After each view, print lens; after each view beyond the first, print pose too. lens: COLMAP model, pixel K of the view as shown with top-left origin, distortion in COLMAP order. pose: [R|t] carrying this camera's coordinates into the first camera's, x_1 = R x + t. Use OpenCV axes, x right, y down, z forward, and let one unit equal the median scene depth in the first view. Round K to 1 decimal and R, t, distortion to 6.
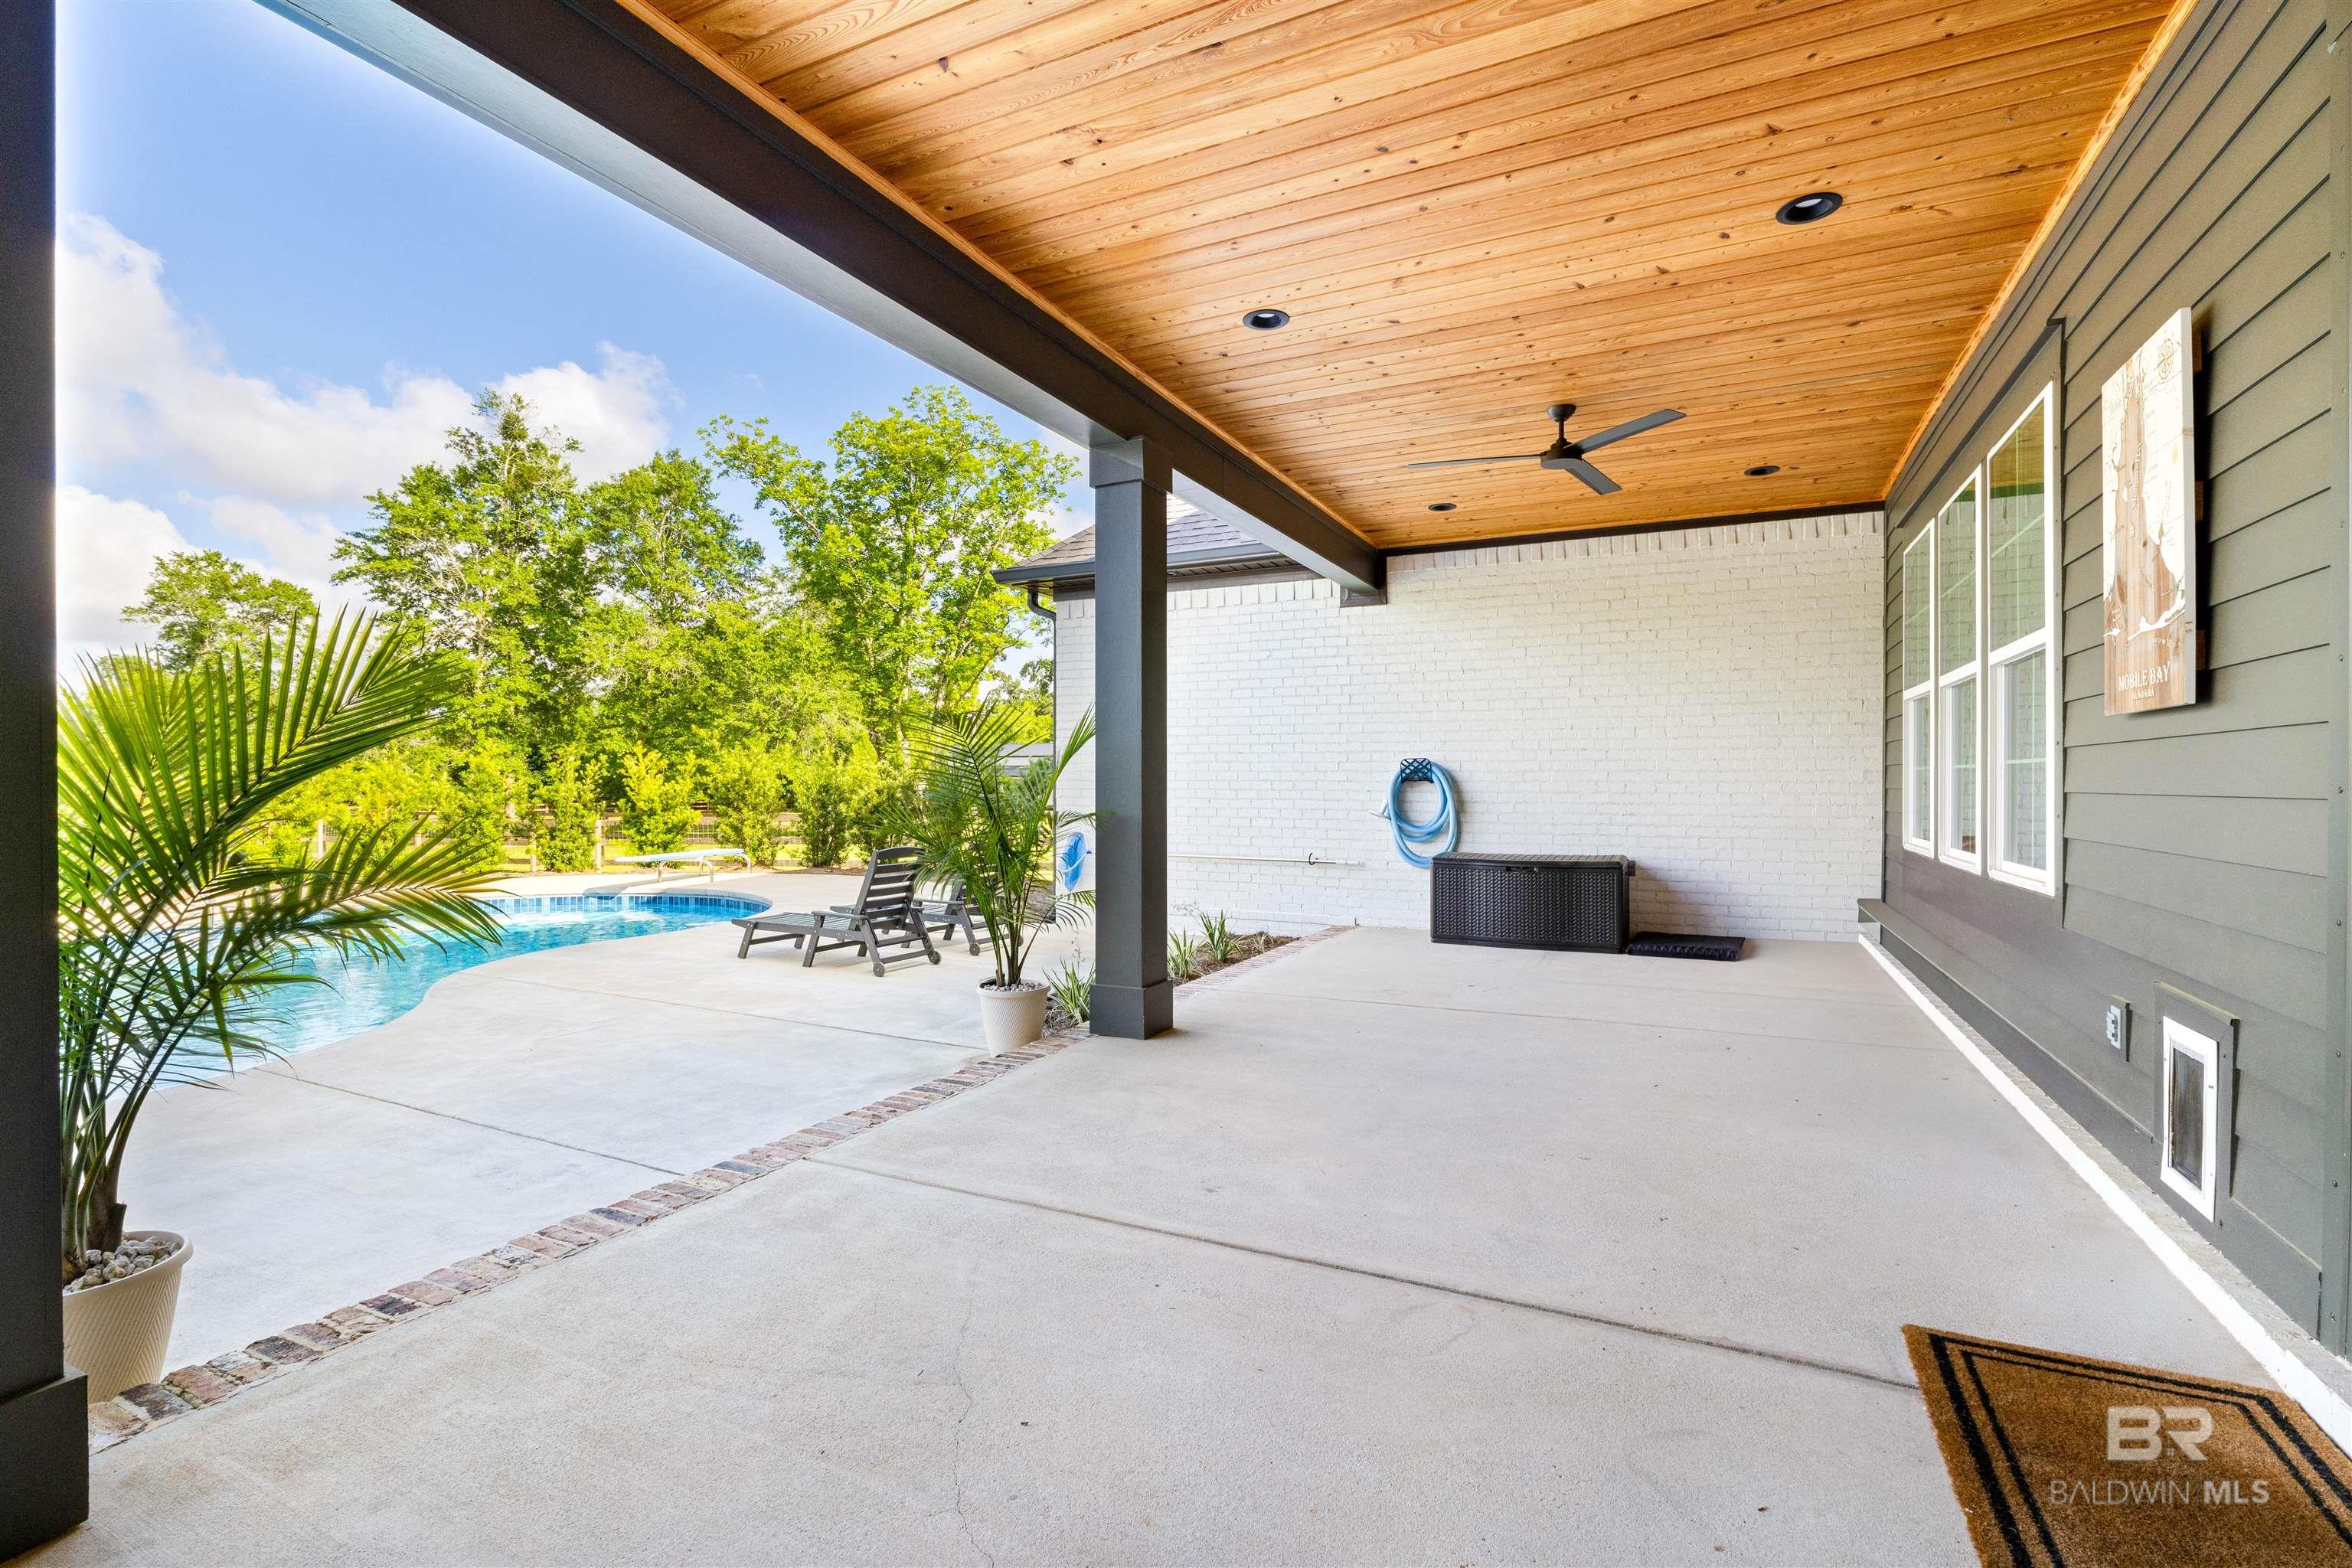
lens RADIAL K [[1070.5, 0, 1177.3], [0, 1070.5, 795.2], [0, 0, 1]] dist [-0.003279, -0.000548]
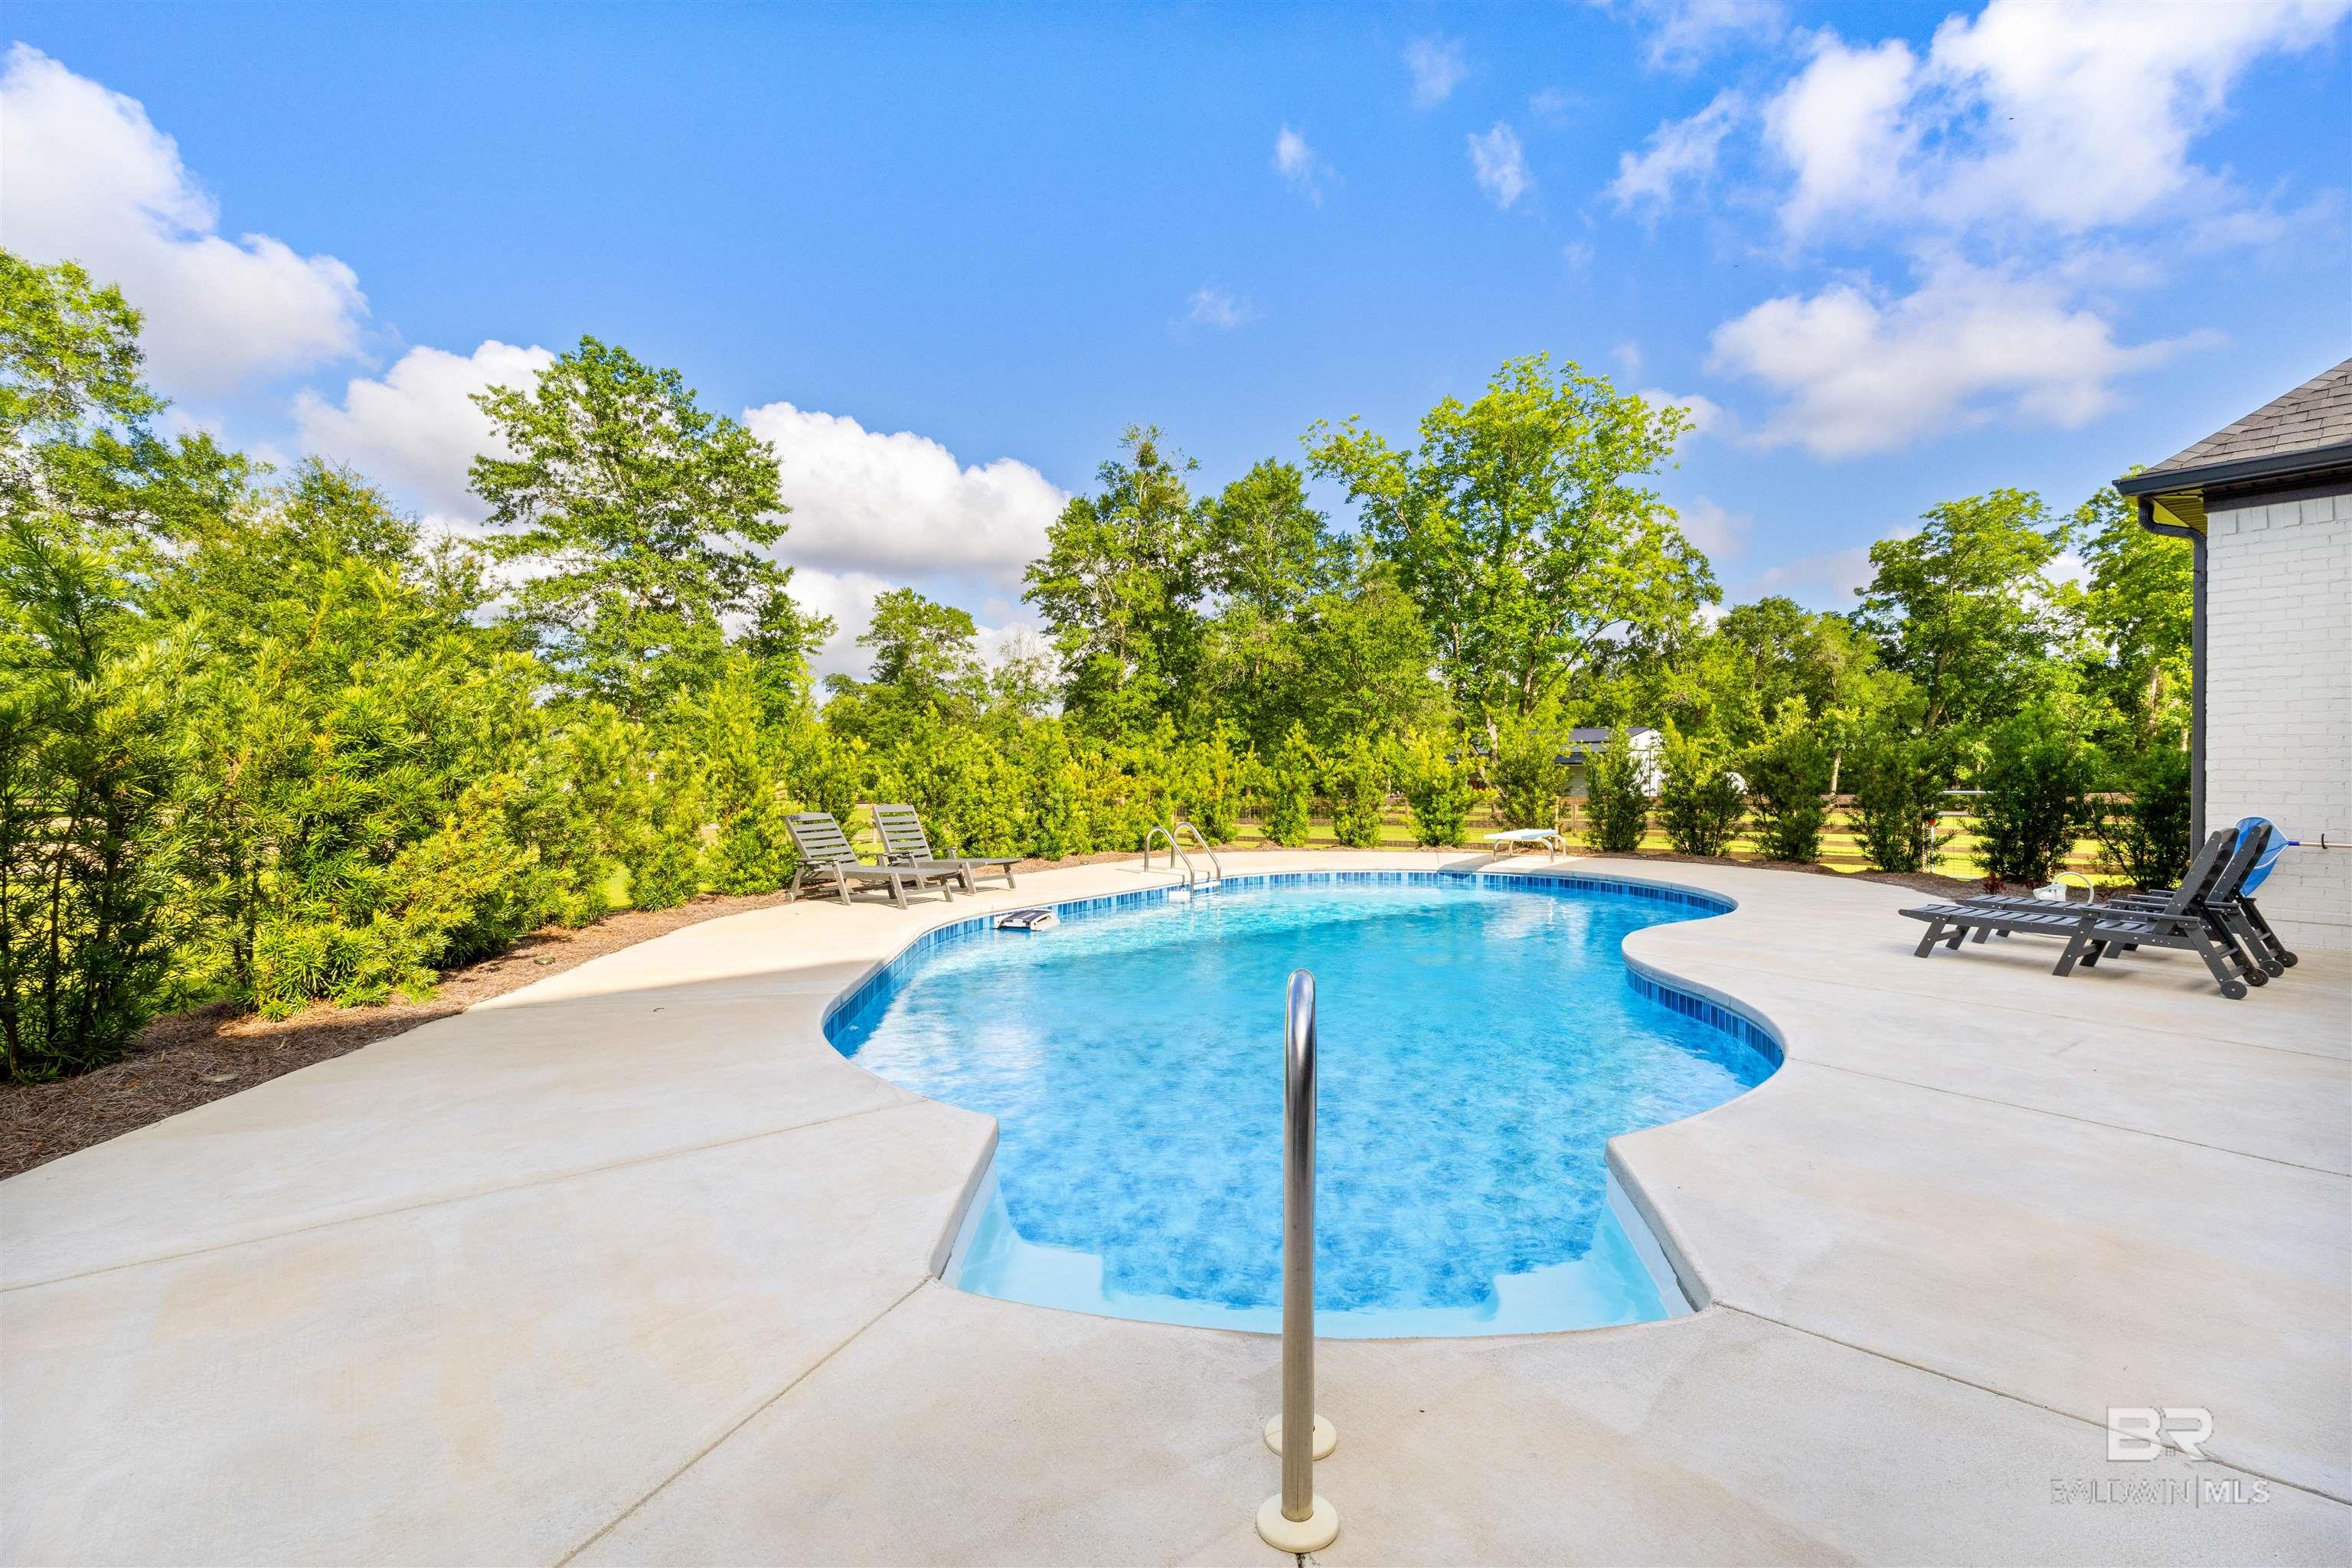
lens RADIAL K [[1070.5, 0, 1166.5], [0, 1070.5, 767.0], [0, 0, 1]] dist [-0.003279, -0.000548]
pose [[0.897420, -0.003713, -0.441162, -0.101791], [-0.003417, 0.999876, -0.015367, 0.003552], [0.441164, 0.015298, 0.897296, -0.003515]]
